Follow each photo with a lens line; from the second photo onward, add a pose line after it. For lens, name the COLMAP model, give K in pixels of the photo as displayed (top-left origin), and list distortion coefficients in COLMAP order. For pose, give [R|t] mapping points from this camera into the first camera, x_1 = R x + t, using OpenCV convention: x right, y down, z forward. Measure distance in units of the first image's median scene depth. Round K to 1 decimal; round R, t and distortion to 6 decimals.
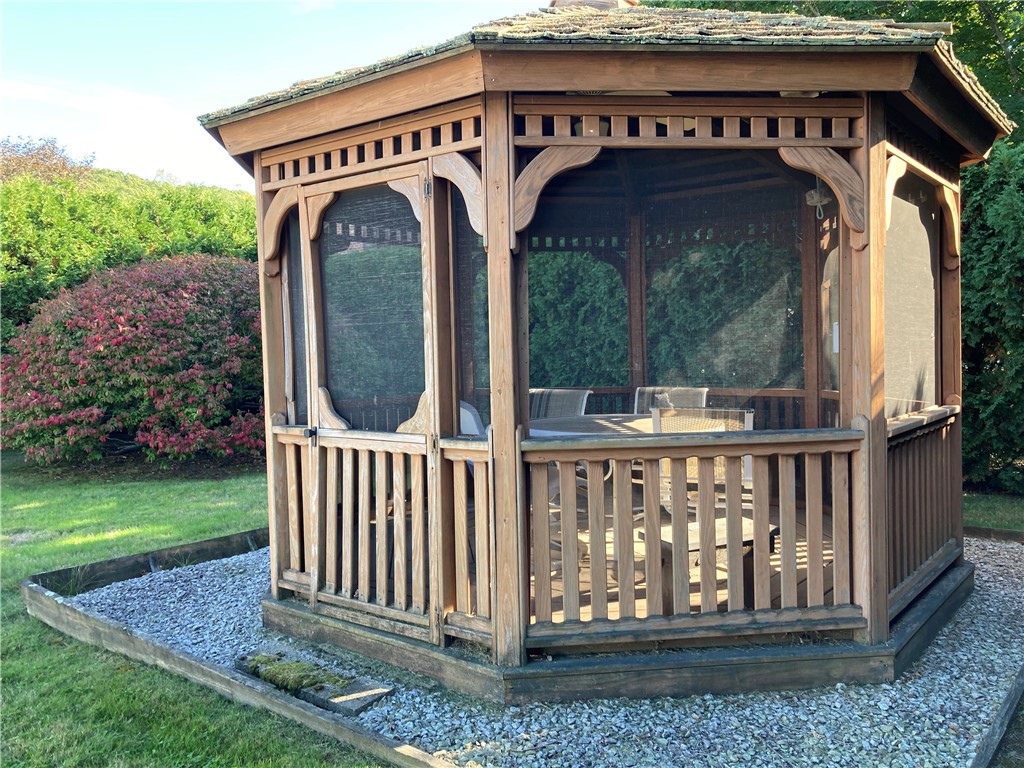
lens RADIAL K [[847.9, 0, 507.5], [0, 847.9, 374.3], [0, 0, 1]] dist [0.053560, -0.036100]
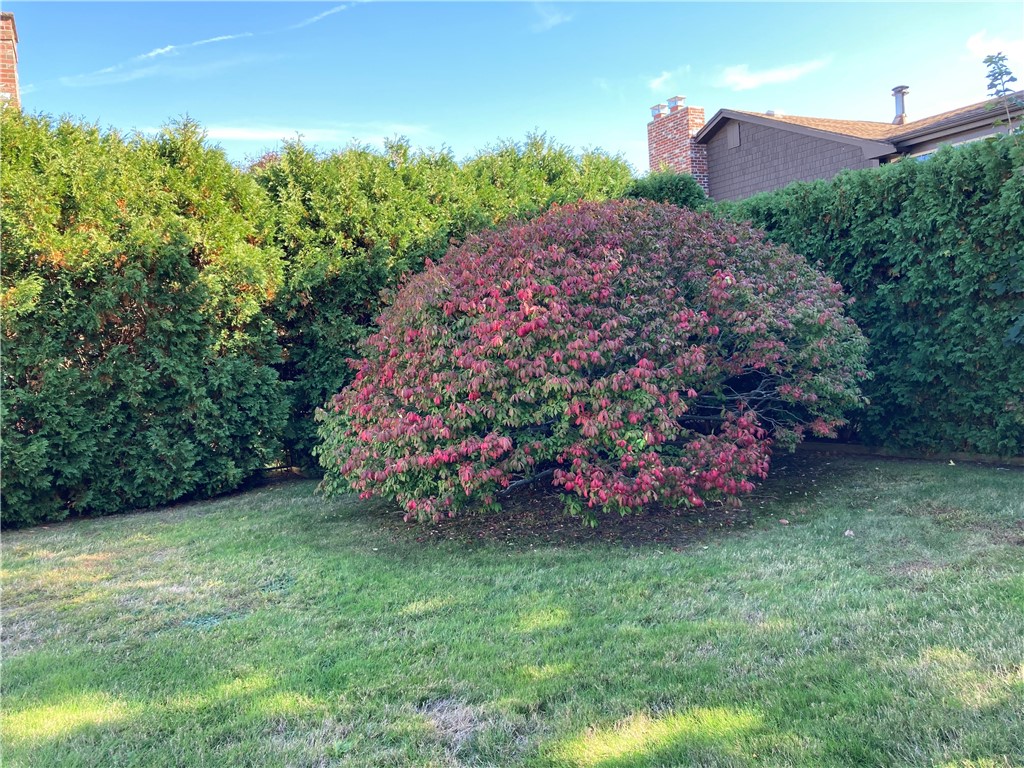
lens RADIAL K [[847.9, 0, 507.5], [0, 847.9, 374.3], [0, 0, 1]] dist [0.053560, -0.036100]
pose [[0.953298, -0.042795, -0.298983, -0.272506], [0.045961, 0.998937, 0.003562, -0.007914], [0.298512, -0.017137, 0.954252, 0.385885]]
